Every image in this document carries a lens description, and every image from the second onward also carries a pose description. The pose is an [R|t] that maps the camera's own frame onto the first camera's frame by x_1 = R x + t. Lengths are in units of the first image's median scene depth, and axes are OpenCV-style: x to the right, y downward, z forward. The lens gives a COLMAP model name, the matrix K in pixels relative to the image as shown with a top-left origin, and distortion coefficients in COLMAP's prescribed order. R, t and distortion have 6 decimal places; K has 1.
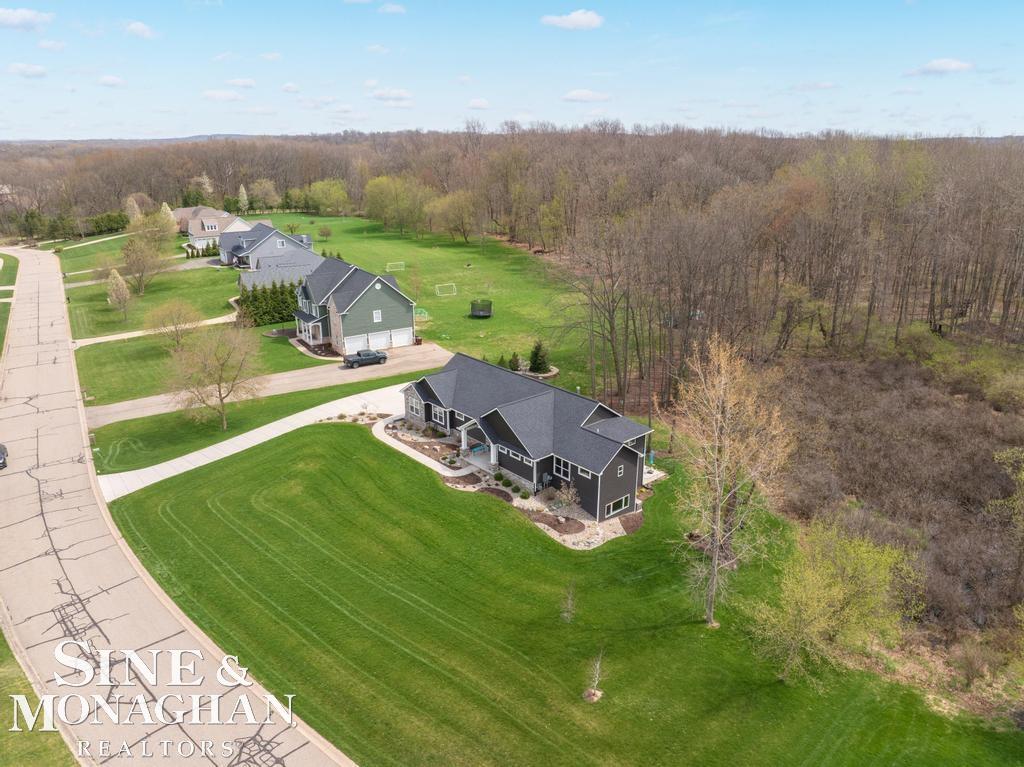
lens RADIAL K [[722.6, 0, 514.9], [0, 722.6, 382.7], [0, 0, 1]] dist [-0.054170, 0.023578]
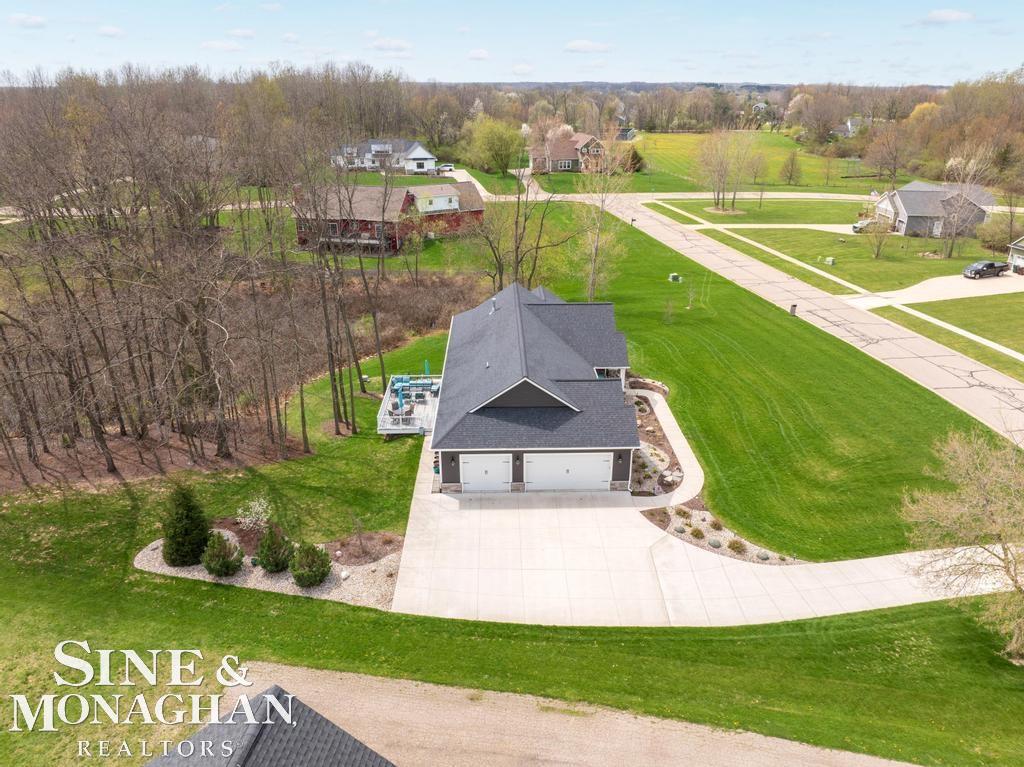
lens RADIAL K [[722.6, 0, 514.9], [0, 722.6, 382.7], [0, 0, 1]] dist [-0.054170, 0.023578]
pose [[-0.766719, -0.249443, 0.591540, -0.445814], [0.207872, 0.775324, 0.596373, -0.410293], [-0.607396, 0.580216, -0.542604, 1.501329]]
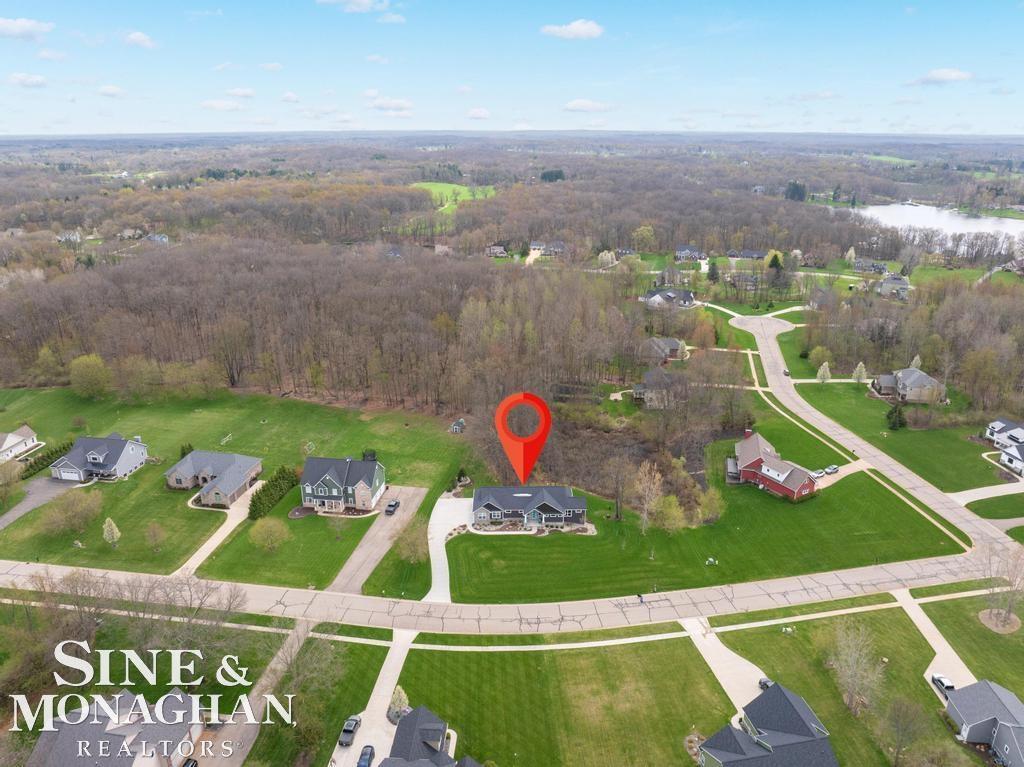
lens RADIAL K [[722.6, 0, 514.9], [0, 722.6, 382.7], [0, 0, 1]] dist [-0.054170, 0.023578]
pose [[0.653446, -0.255186, 0.712663, -1.793561], [0.245643, 0.961999, 0.119234, -0.699317], [-0.716008, 0.097147, 0.691299, -0.784128]]
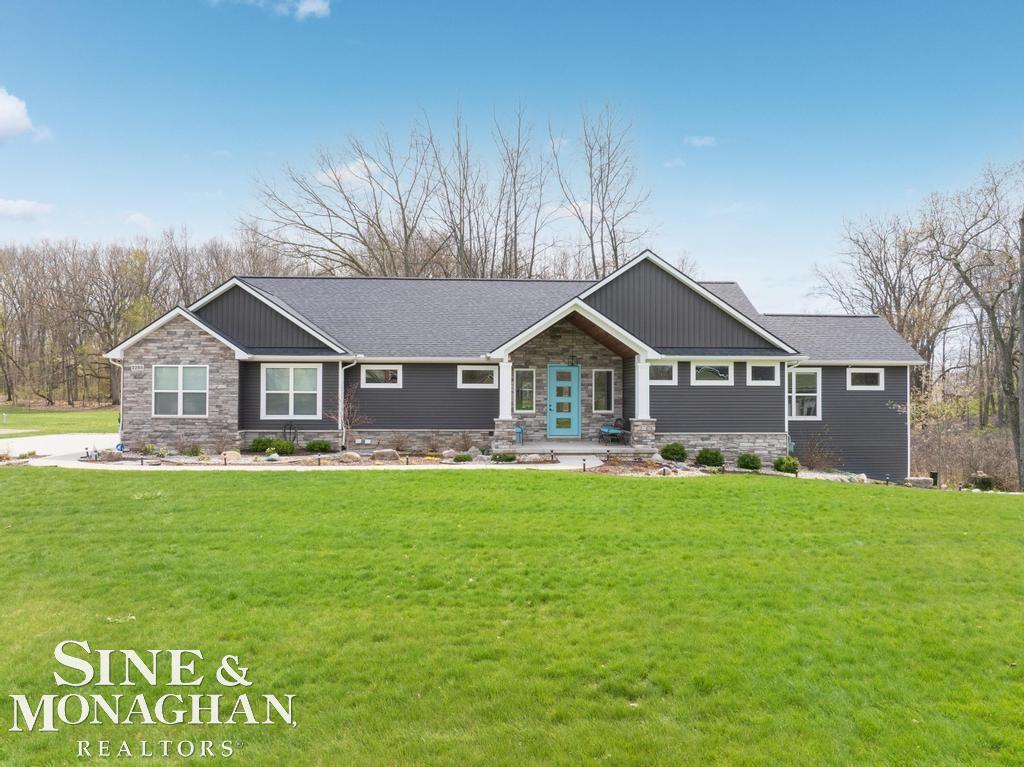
lens RADIAL K [[722.6, 0, 514.9], [0, 722.6, 382.7], [0, 0, 1]] dist [-0.054170, 0.023578]
pose [[0.623691, 0.020479, 0.781403, -0.323976], [0.250318, 0.941780, -0.224478, 0.149944], [-0.740507, 0.335604, 0.582253, 0.807141]]
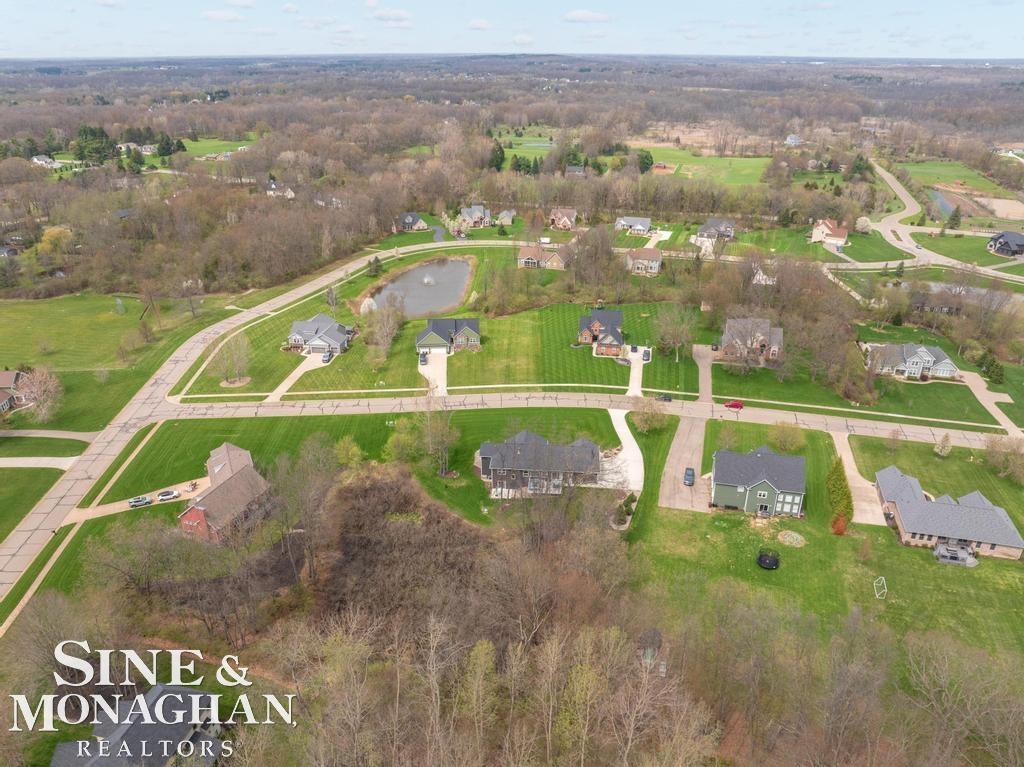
lens RADIAL K [[722.6, 0, 514.9], [0, 722.6, 382.7], [0, 0, 1]] dist [-0.054170, 0.023578]
pose [[-0.716967, 0.295434, -0.631409, 1.574127], [-0.228255, 0.756335, 0.613072, -1.651029], [0.658679, 0.583674, -0.474833, 2.022782]]
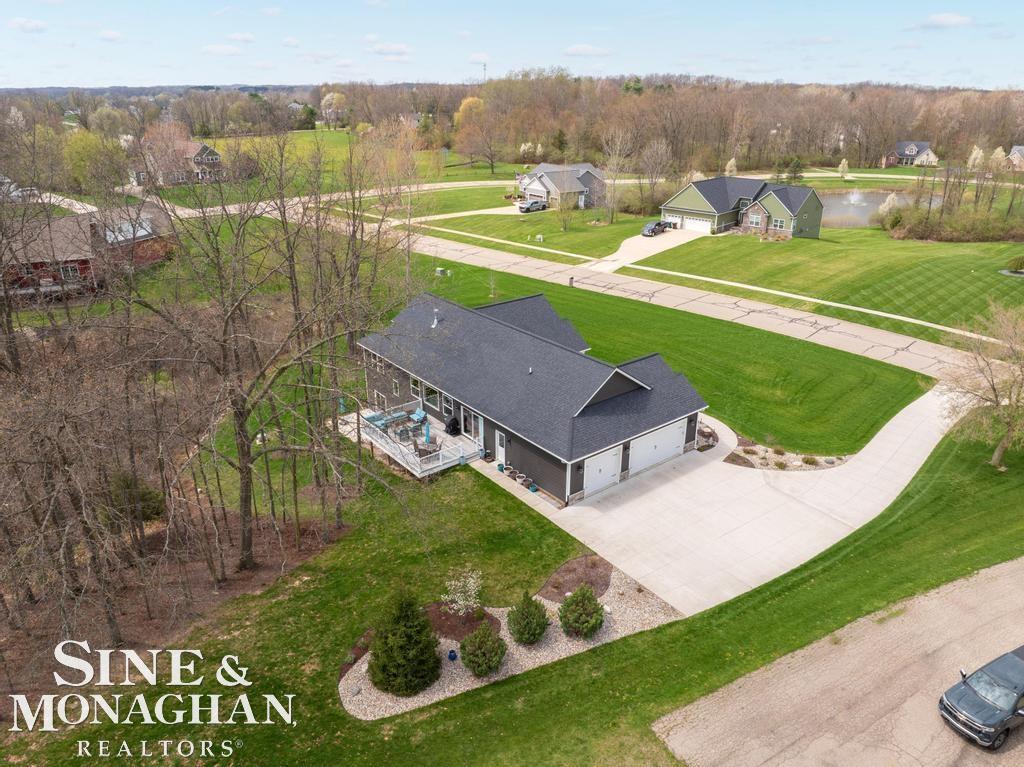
lens RADIAL K [[722.6, 0, 514.9], [0, 722.6, 382.7], [0, 0, 1]] dist [-0.054170, 0.023578]
pose [[-0.998584, -0.022843, 0.048054, -0.034247], [0.014818, 0.748020, 0.663510, -0.450737], [-0.051102, 0.663282, -0.746622, 1.637046]]
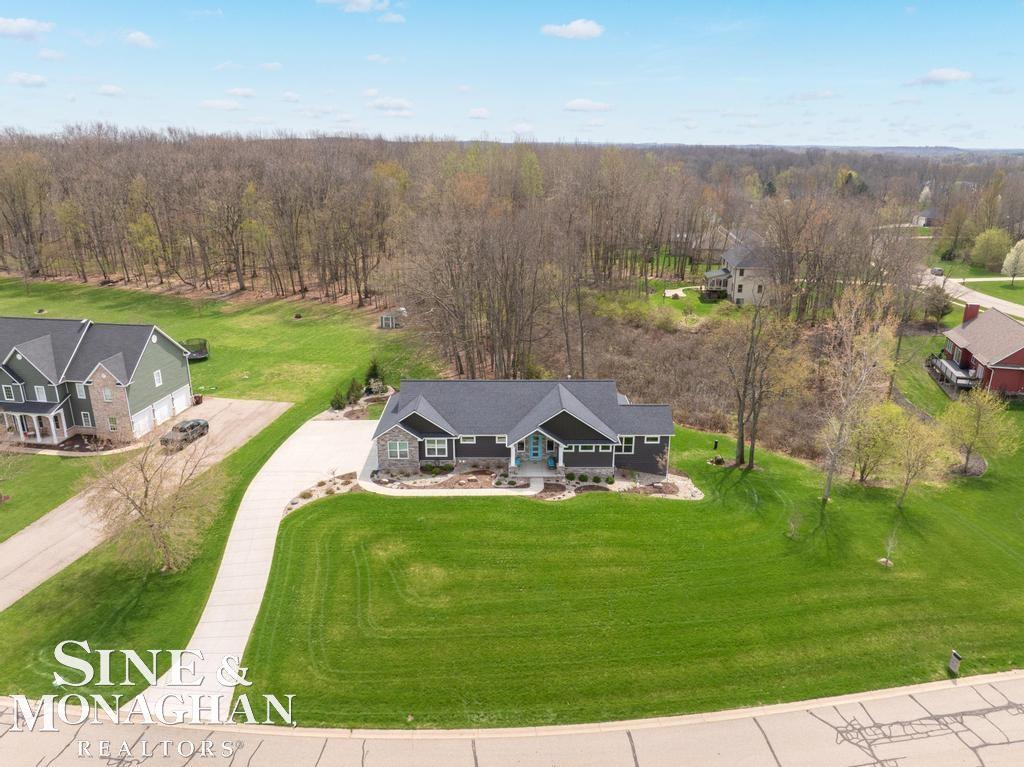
lens RADIAL K [[722.6, 0, 514.9], [0, 722.6, 382.7], [0, 0, 1]] dist [-0.054170, 0.023578]
pose [[0.654094, -0.238423, 0.717854, -0.729558], [0.242175, 0.965079, 0.099870, -0.109453], [-0.716597, 0.108522, 0.688993, 0.333493]]
